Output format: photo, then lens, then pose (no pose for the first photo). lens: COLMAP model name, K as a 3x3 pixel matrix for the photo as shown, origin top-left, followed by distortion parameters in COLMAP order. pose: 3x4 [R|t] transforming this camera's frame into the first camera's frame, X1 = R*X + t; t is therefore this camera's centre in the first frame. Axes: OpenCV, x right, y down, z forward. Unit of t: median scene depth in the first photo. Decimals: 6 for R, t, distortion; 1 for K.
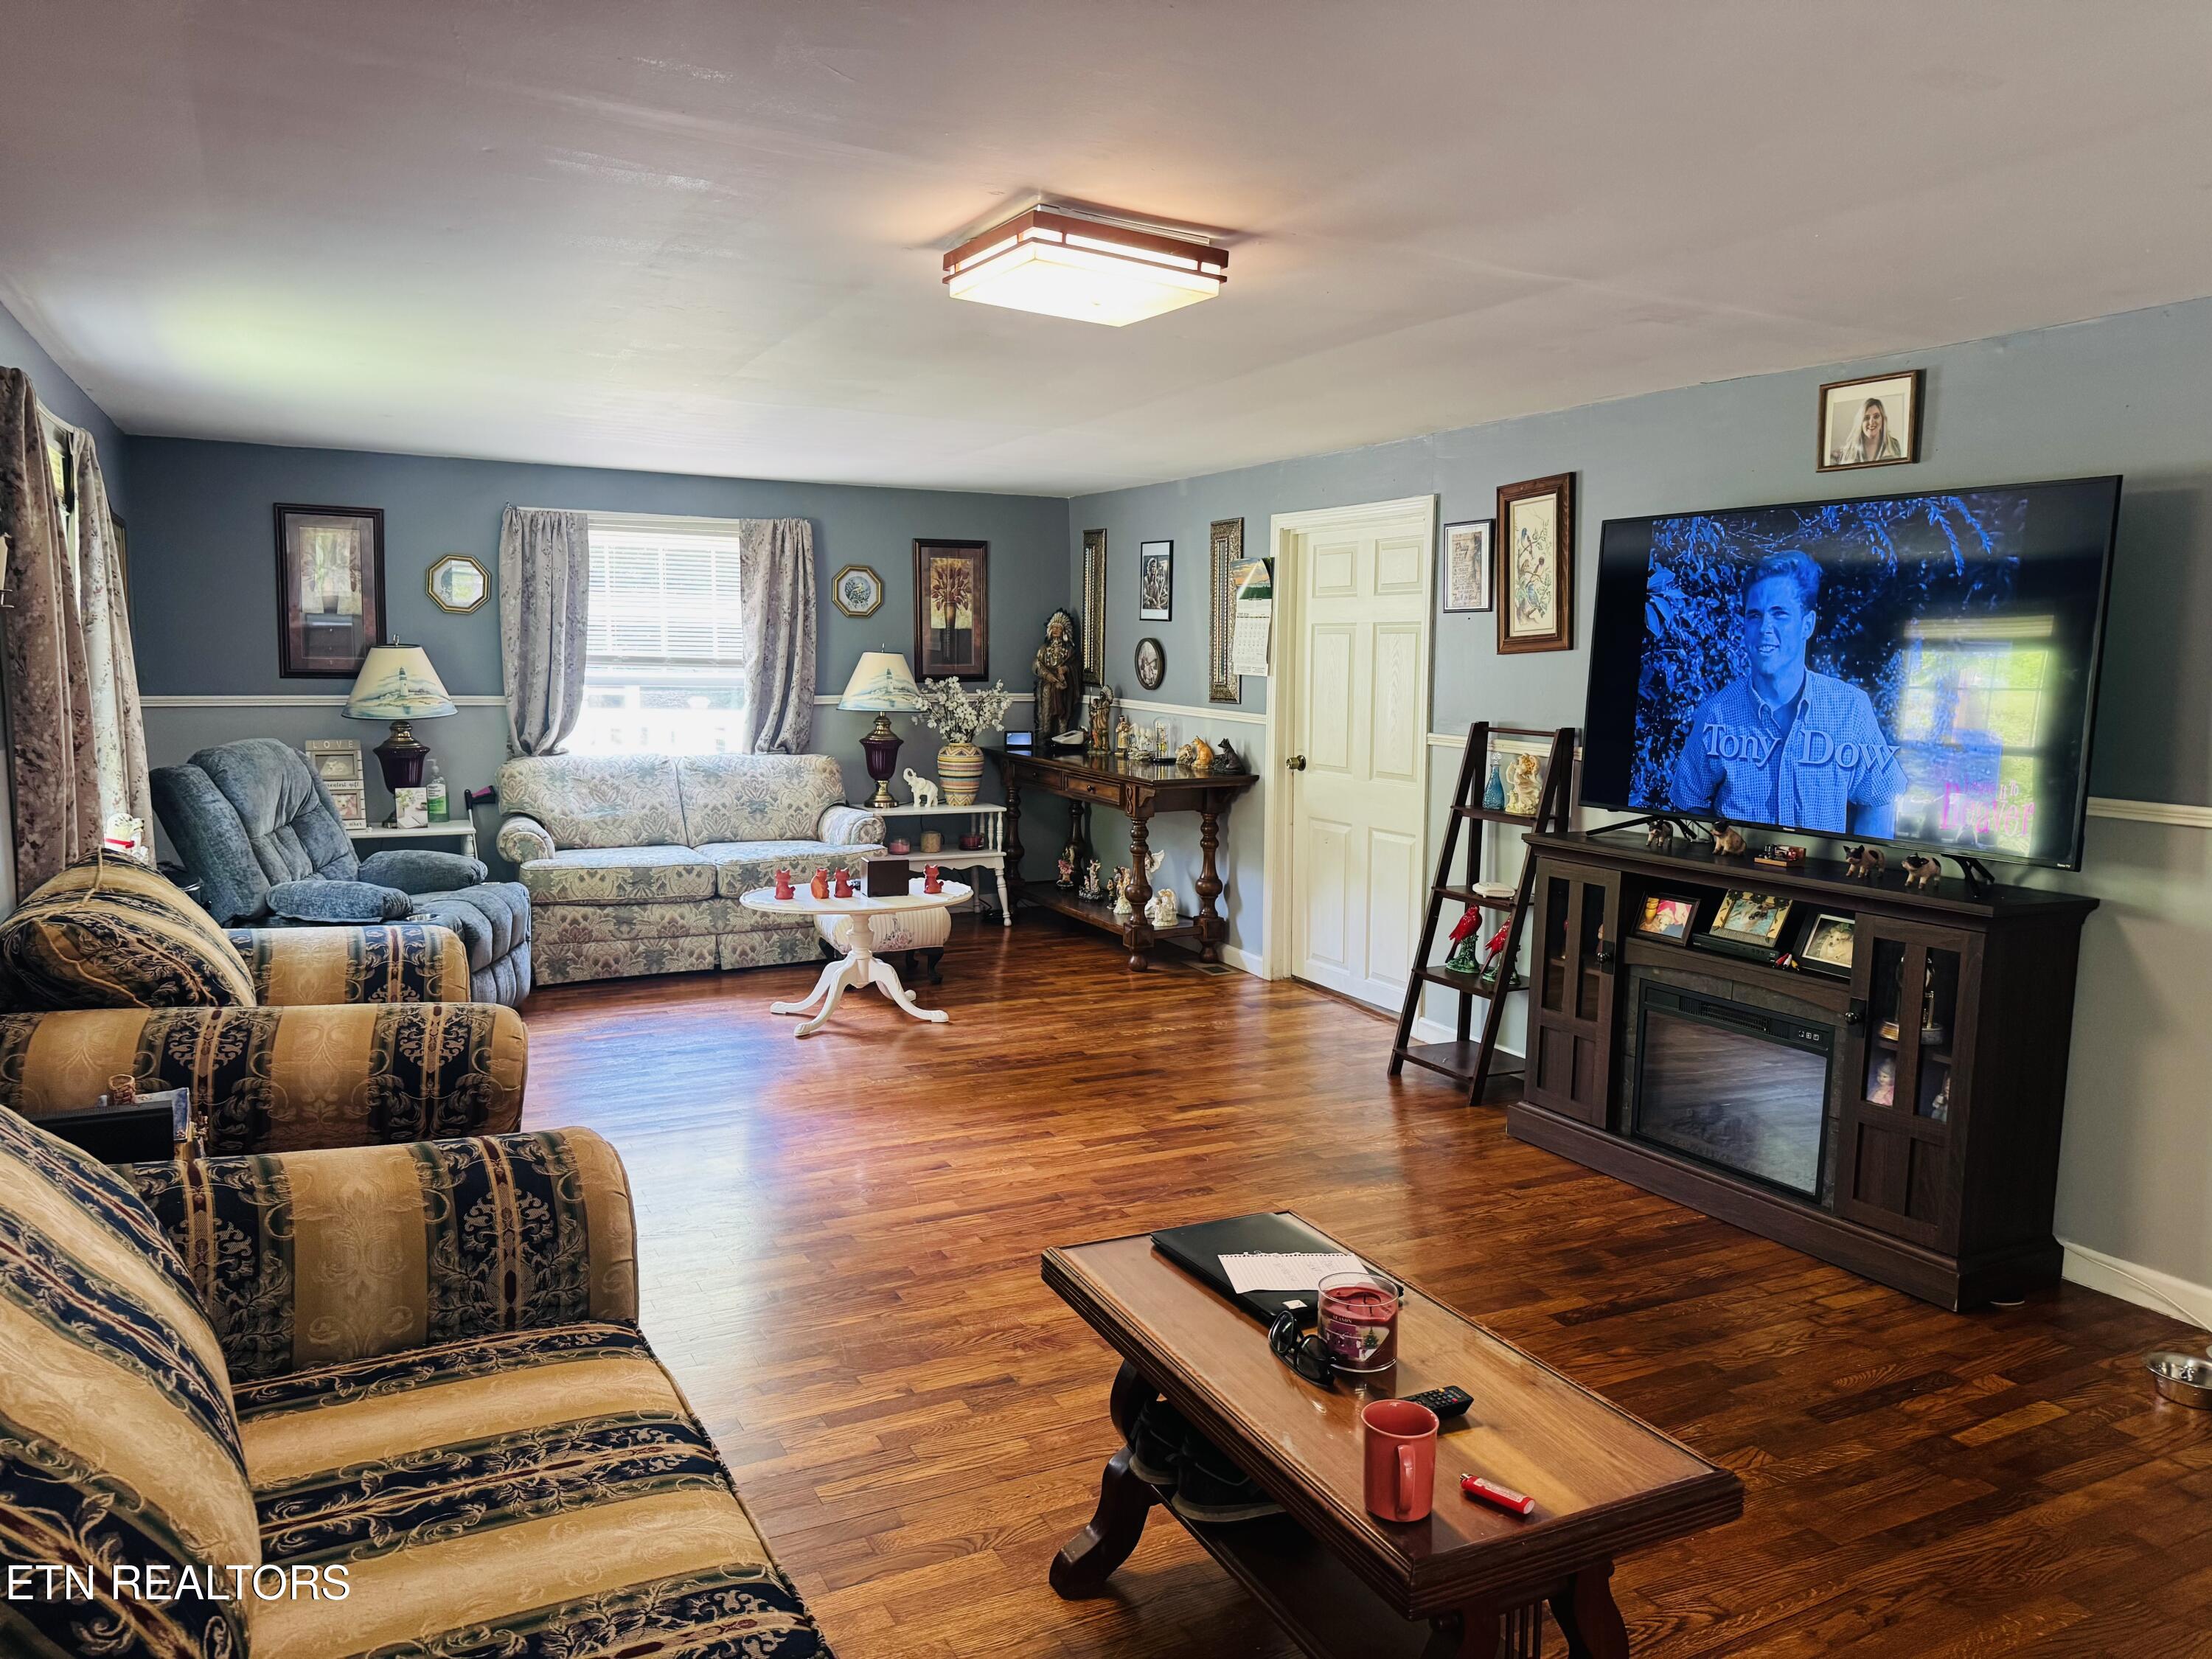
lens RADIAL K [[1564.0, 0, 1108.2], [0, 1564.0, 818.3], [0, 0, 1]] dist [0.027636, -0.028248]
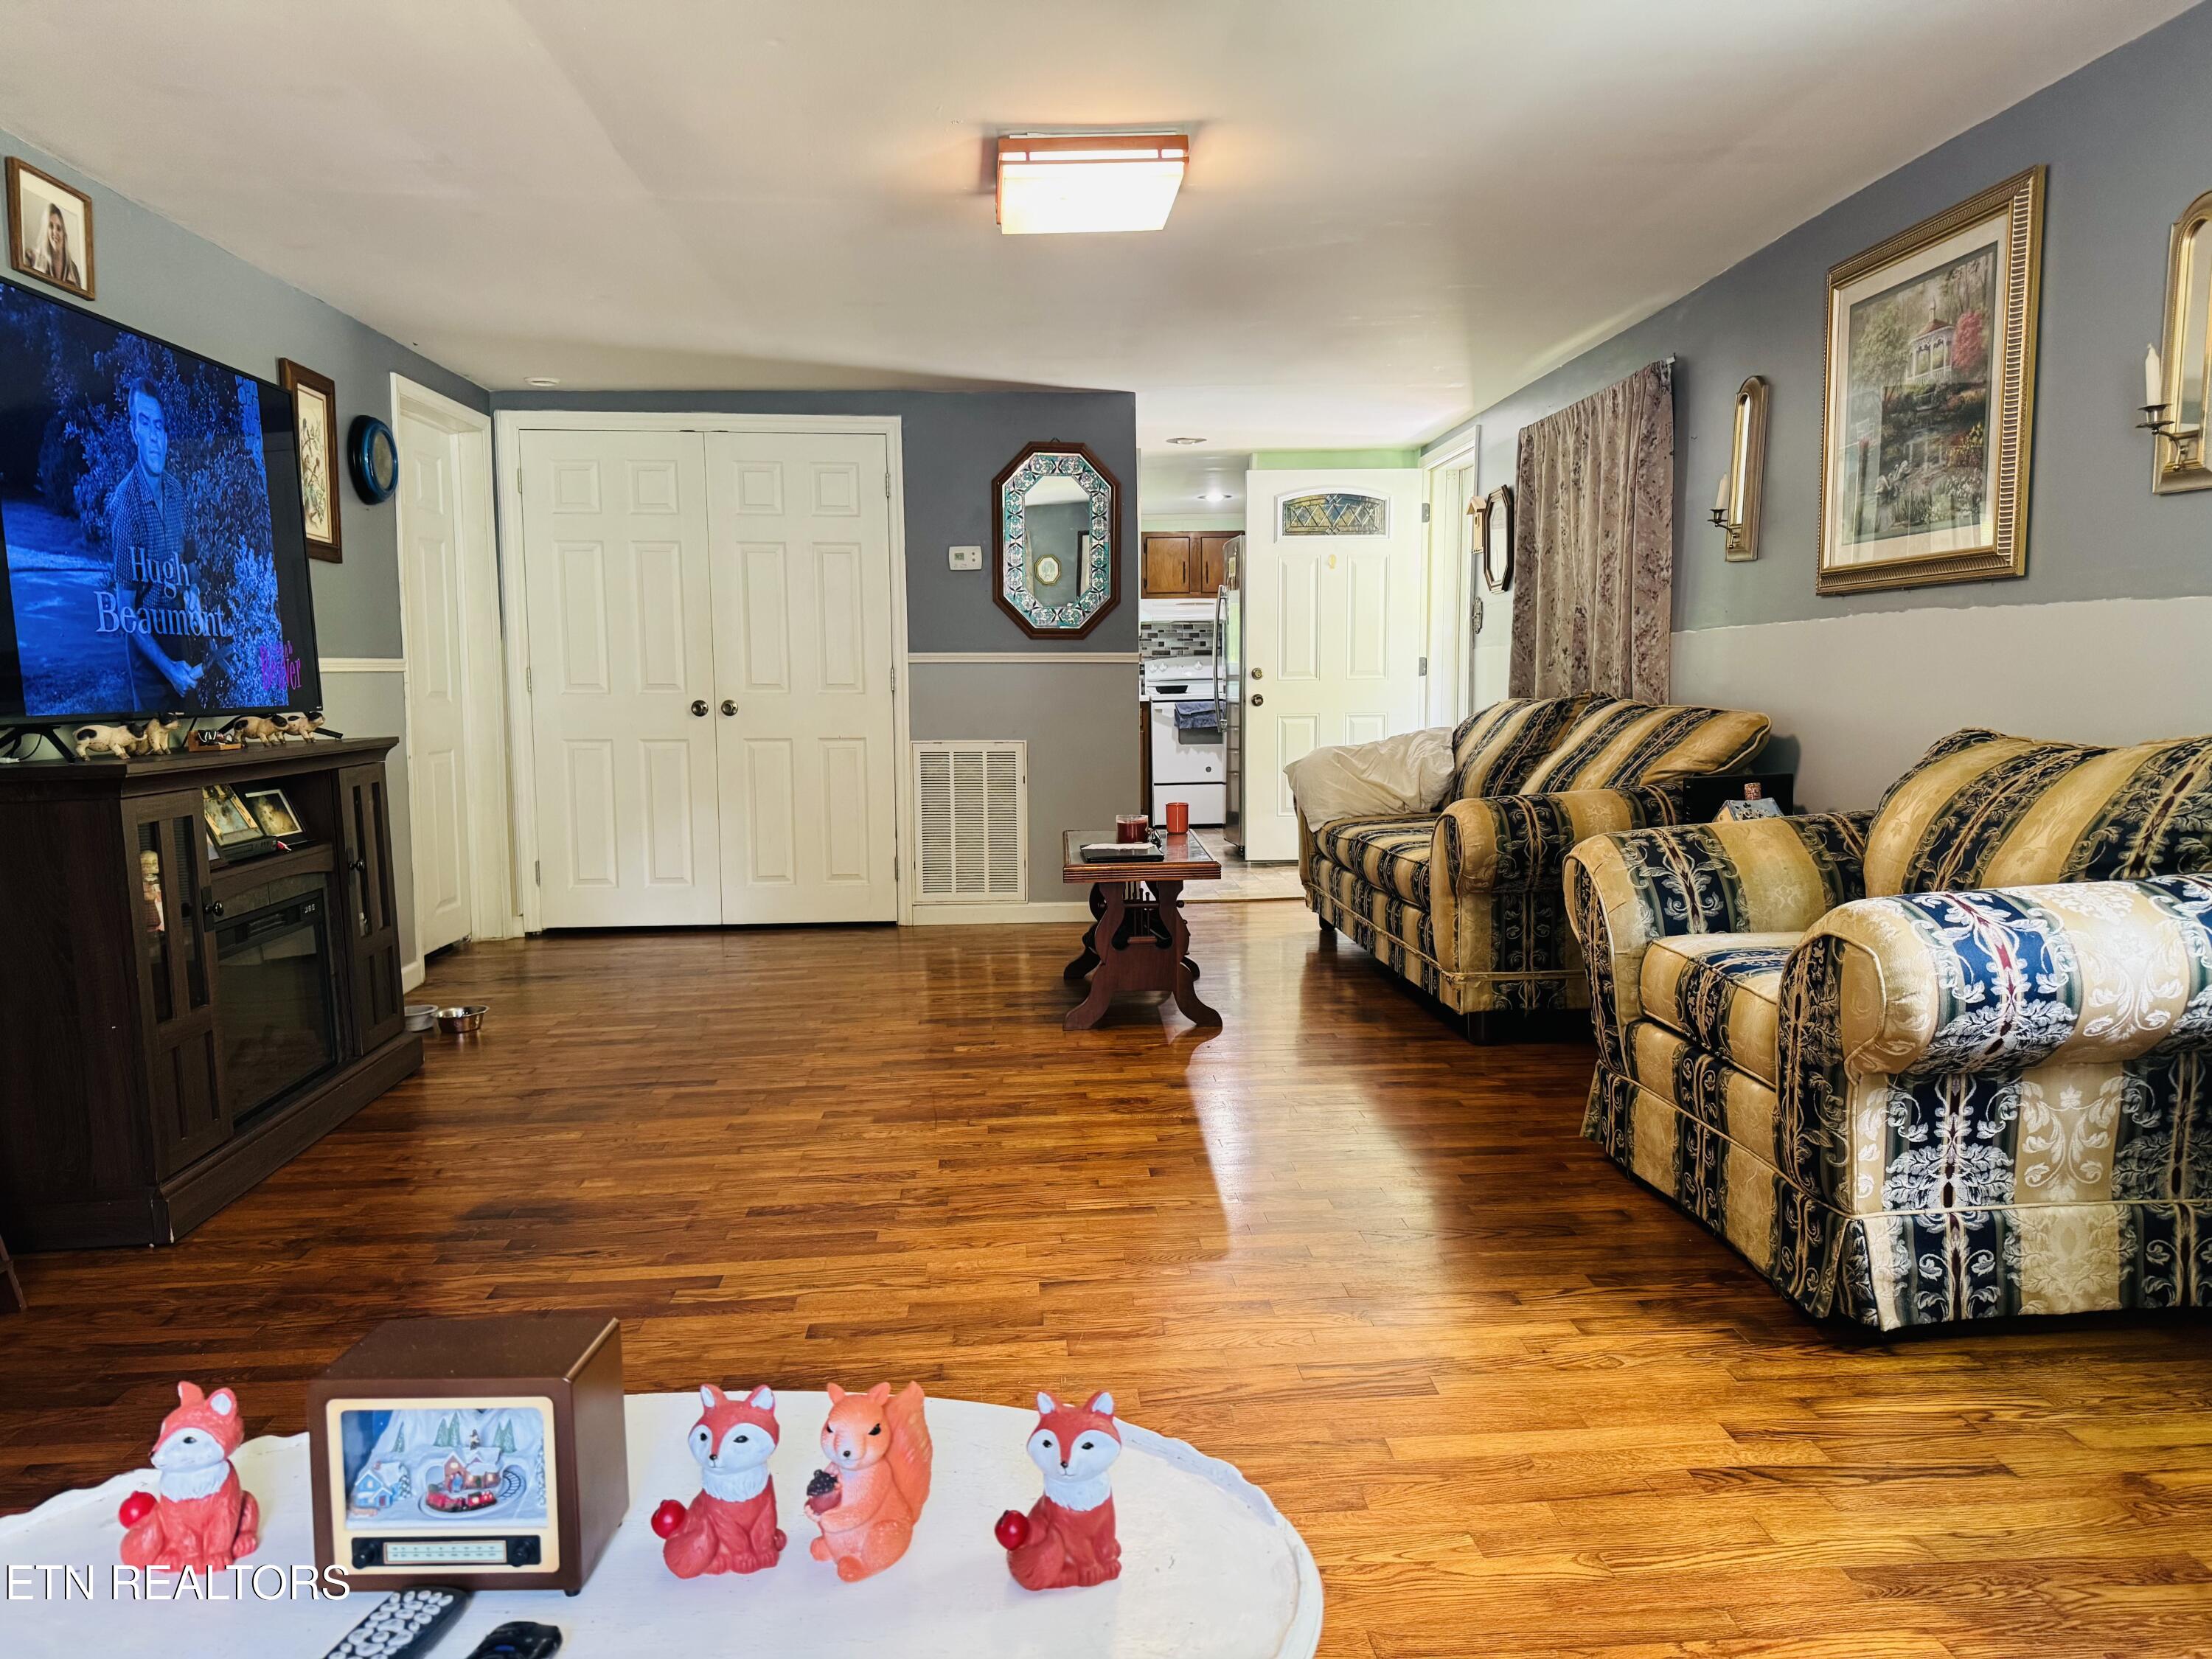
lens RADIAL K [[1564.0, 0, 1108.2], [0, 1564.0, 818.3], [0, 0, 1]] dist [0.027636, -0.028248]
pose [[-0.915929, -0.045185, 0.398788, -0.442995], [0.038895, 0.978971, 0.200258, -0.105033], [-0.399450, 0.198934, -0.894911, 1.817671]]
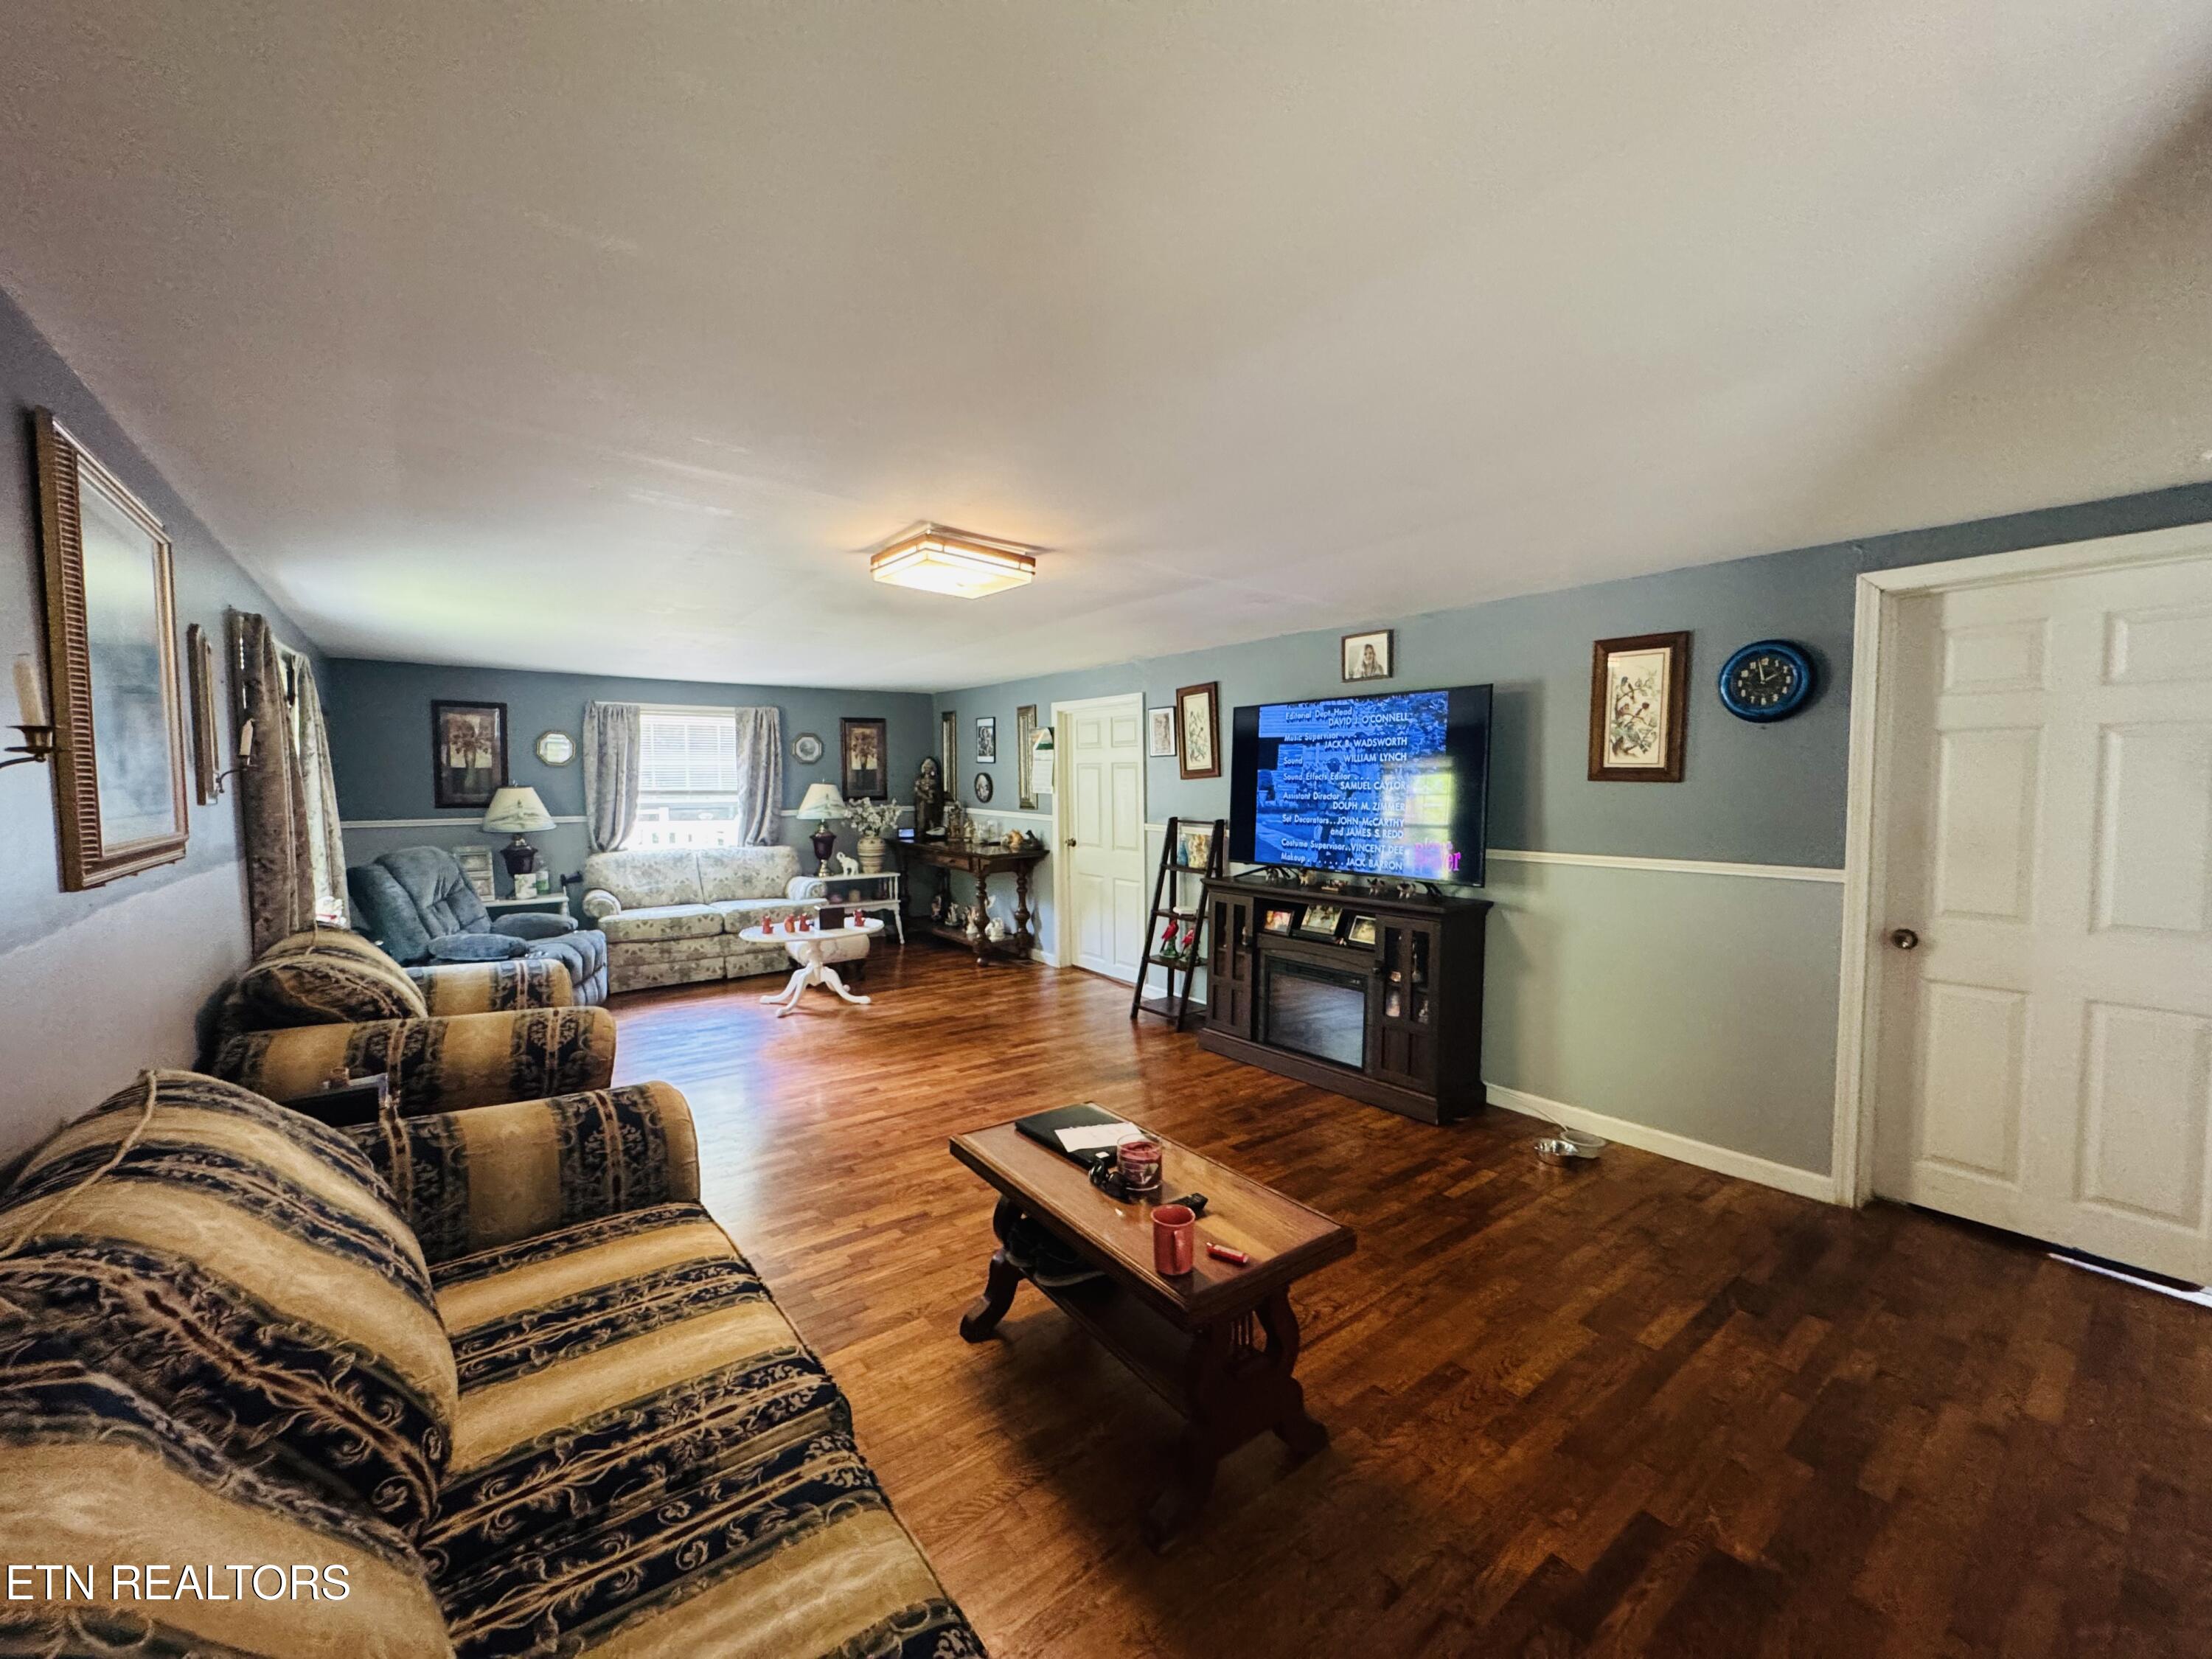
lens RADIAL K [[884.4, 0, 1101.6], [0, 884.4, 827.5], [0, 0, 1]] dist [-0.001085, 0.002828]
pose [[0.985405, -0.025471, 0.168309, -0.022588], [0.034582, 0.998078, -0.051422, -0.000326], [-0.166676, 0.056491, 0.984392, 0.009606]]
